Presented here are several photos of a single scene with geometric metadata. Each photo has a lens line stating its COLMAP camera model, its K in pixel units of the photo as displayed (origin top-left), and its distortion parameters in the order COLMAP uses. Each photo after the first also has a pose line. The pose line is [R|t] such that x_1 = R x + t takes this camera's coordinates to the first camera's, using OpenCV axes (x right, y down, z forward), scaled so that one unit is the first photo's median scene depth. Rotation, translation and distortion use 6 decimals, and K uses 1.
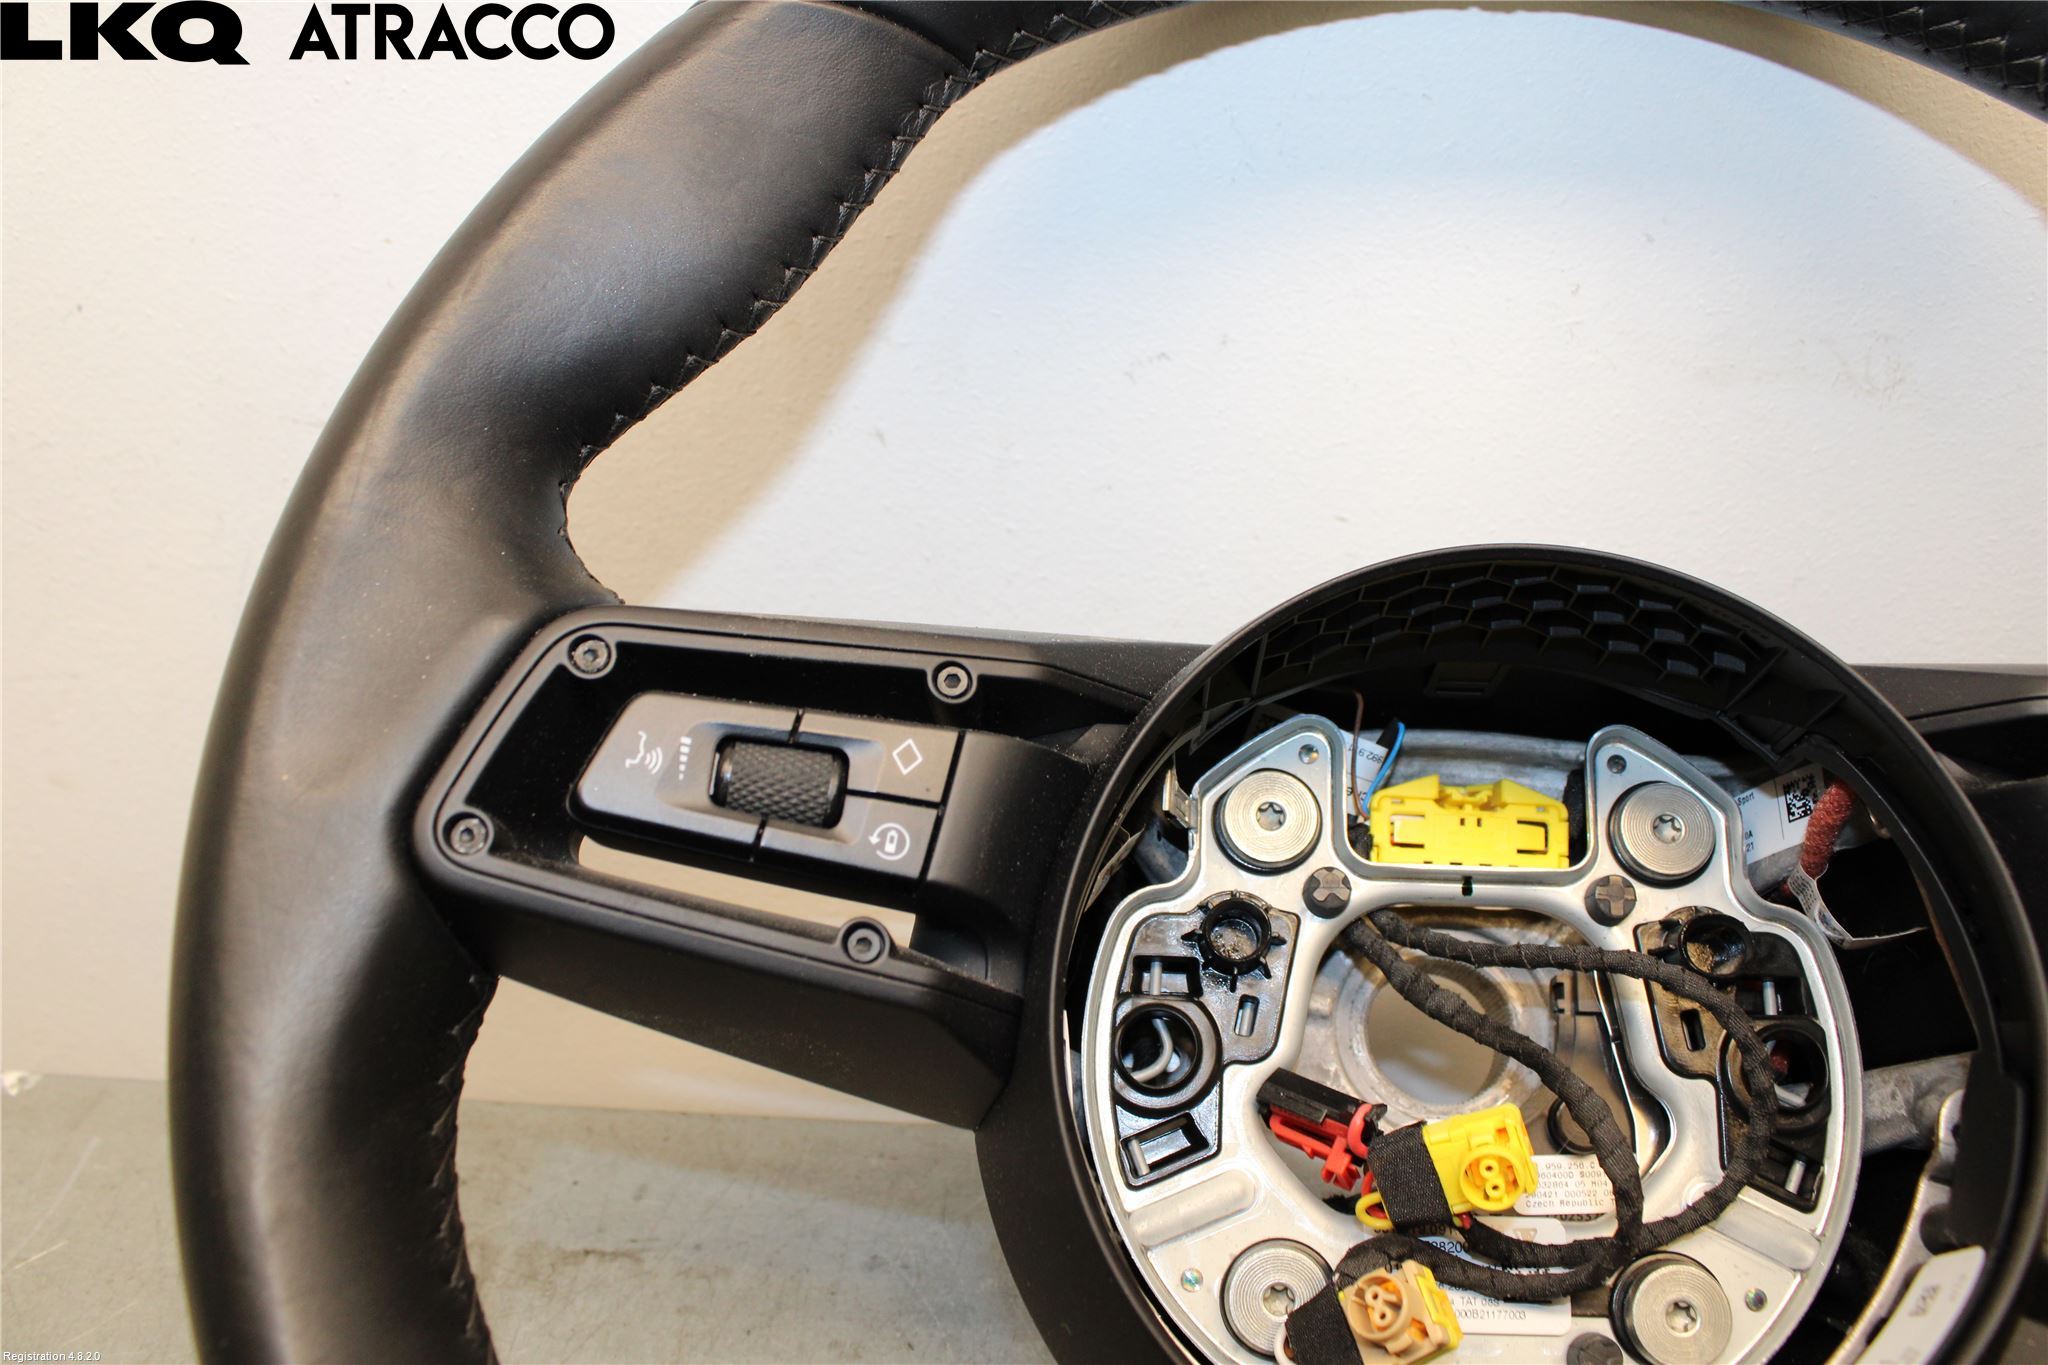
lens RADIAL K [[1706.1, 0, 1024.0], [0, 1706.1, 682.5], [0, 0, 1]] dist [-0.169687, 0.132460]
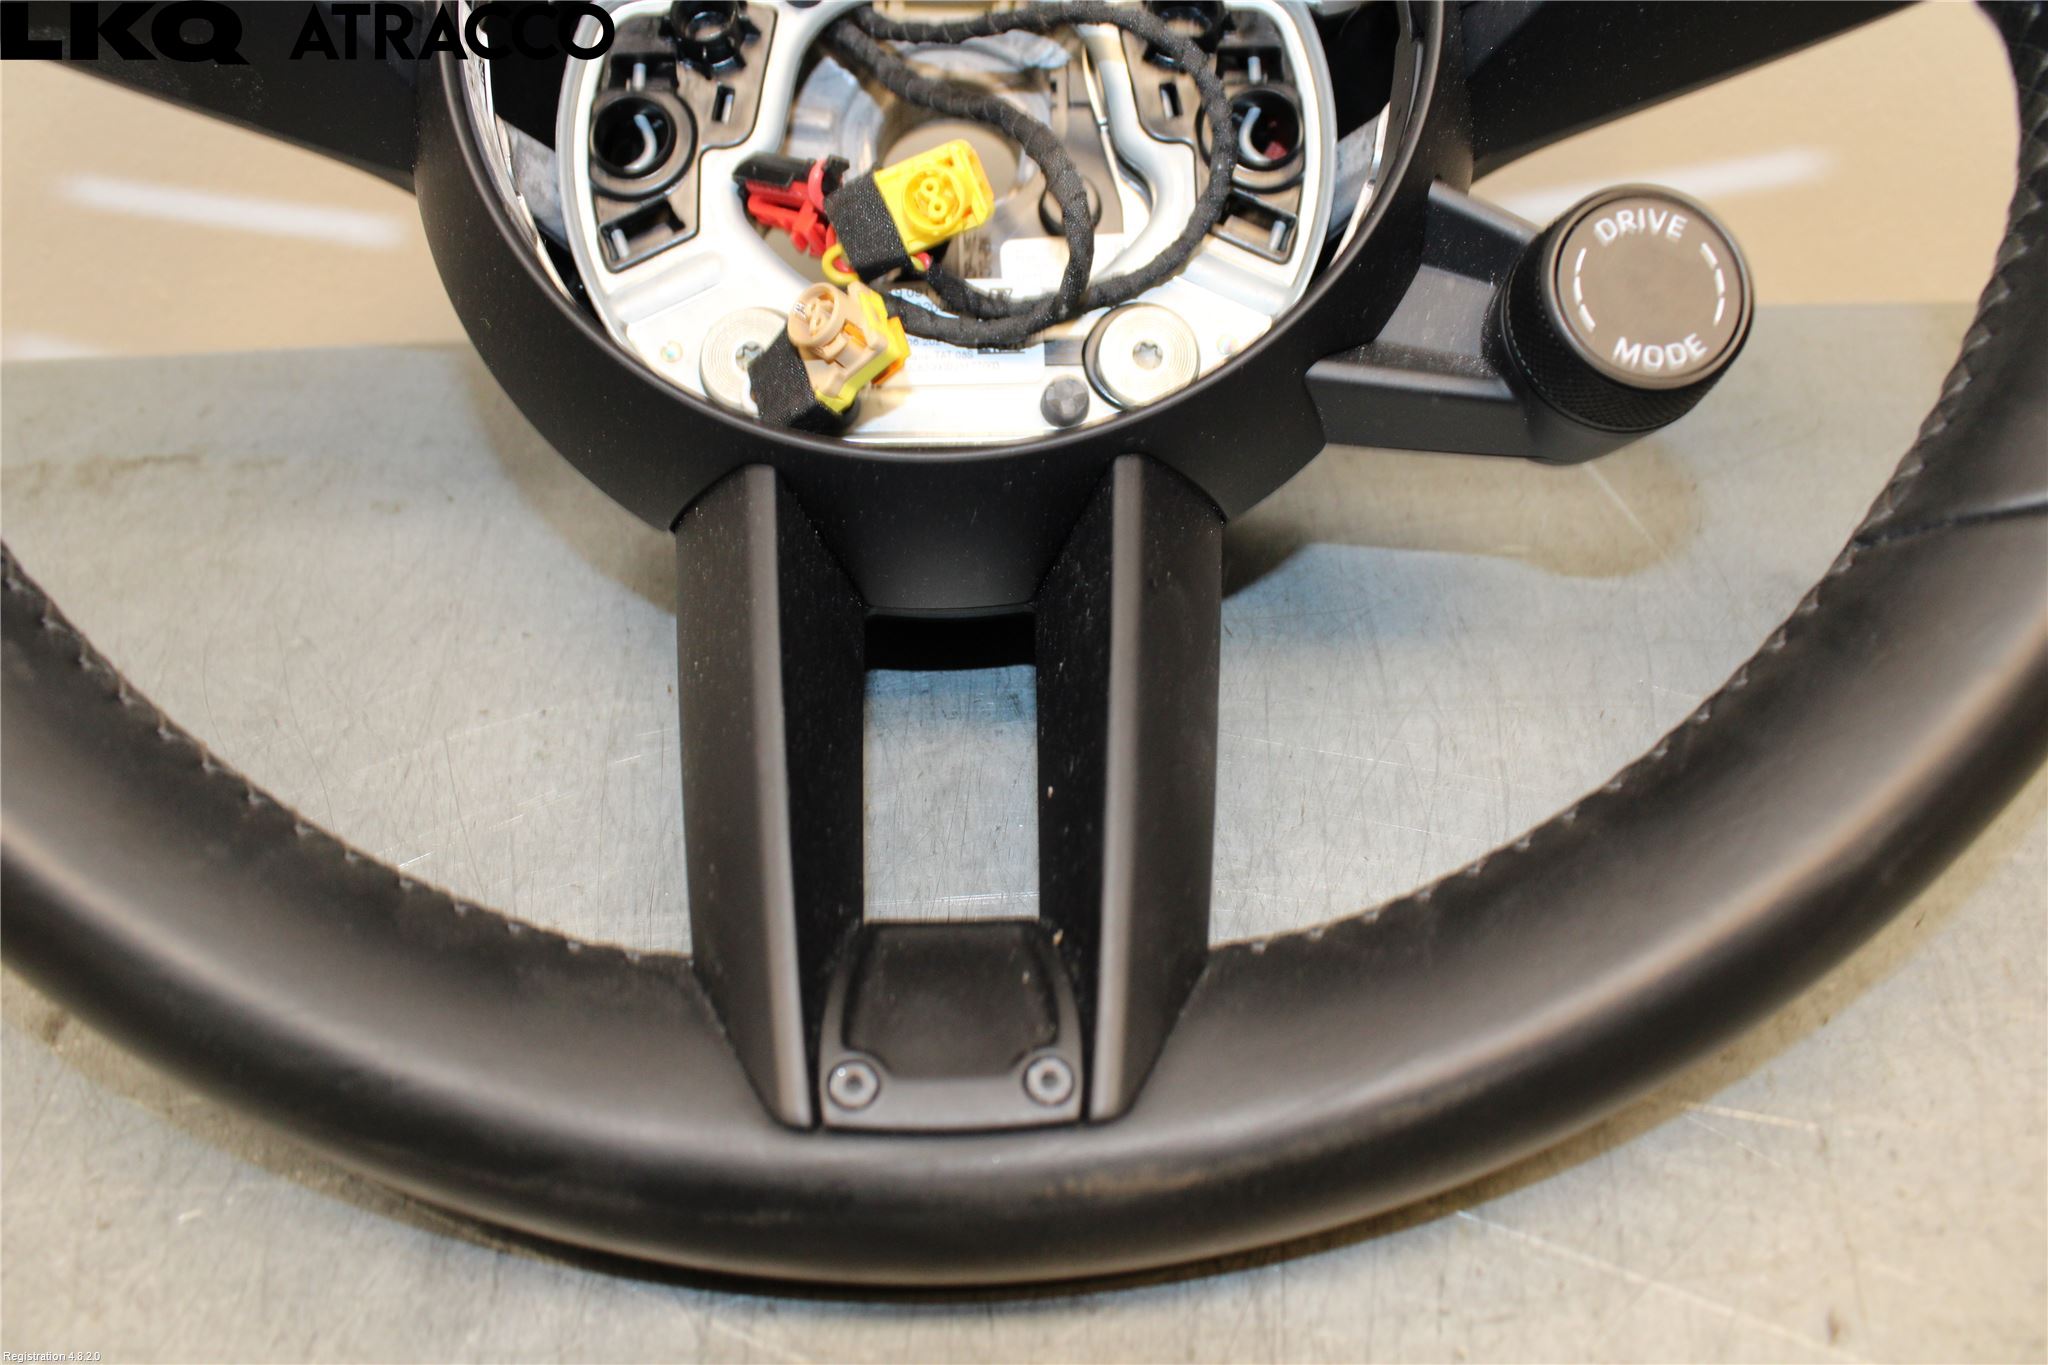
lens RADIAL K [[1706.1, 0, 1024.0], [0, 1706.1, 682.5], [0, 0, 1]] dist [-0.169687, 0.132460]
pose [[0.994801, -0.065100, 0.078307, 0.208635], [0.044526, 0.969639, 0.240455, 0.299164], [-0.091583, -0.235718, 0.967497, -0.051571]]
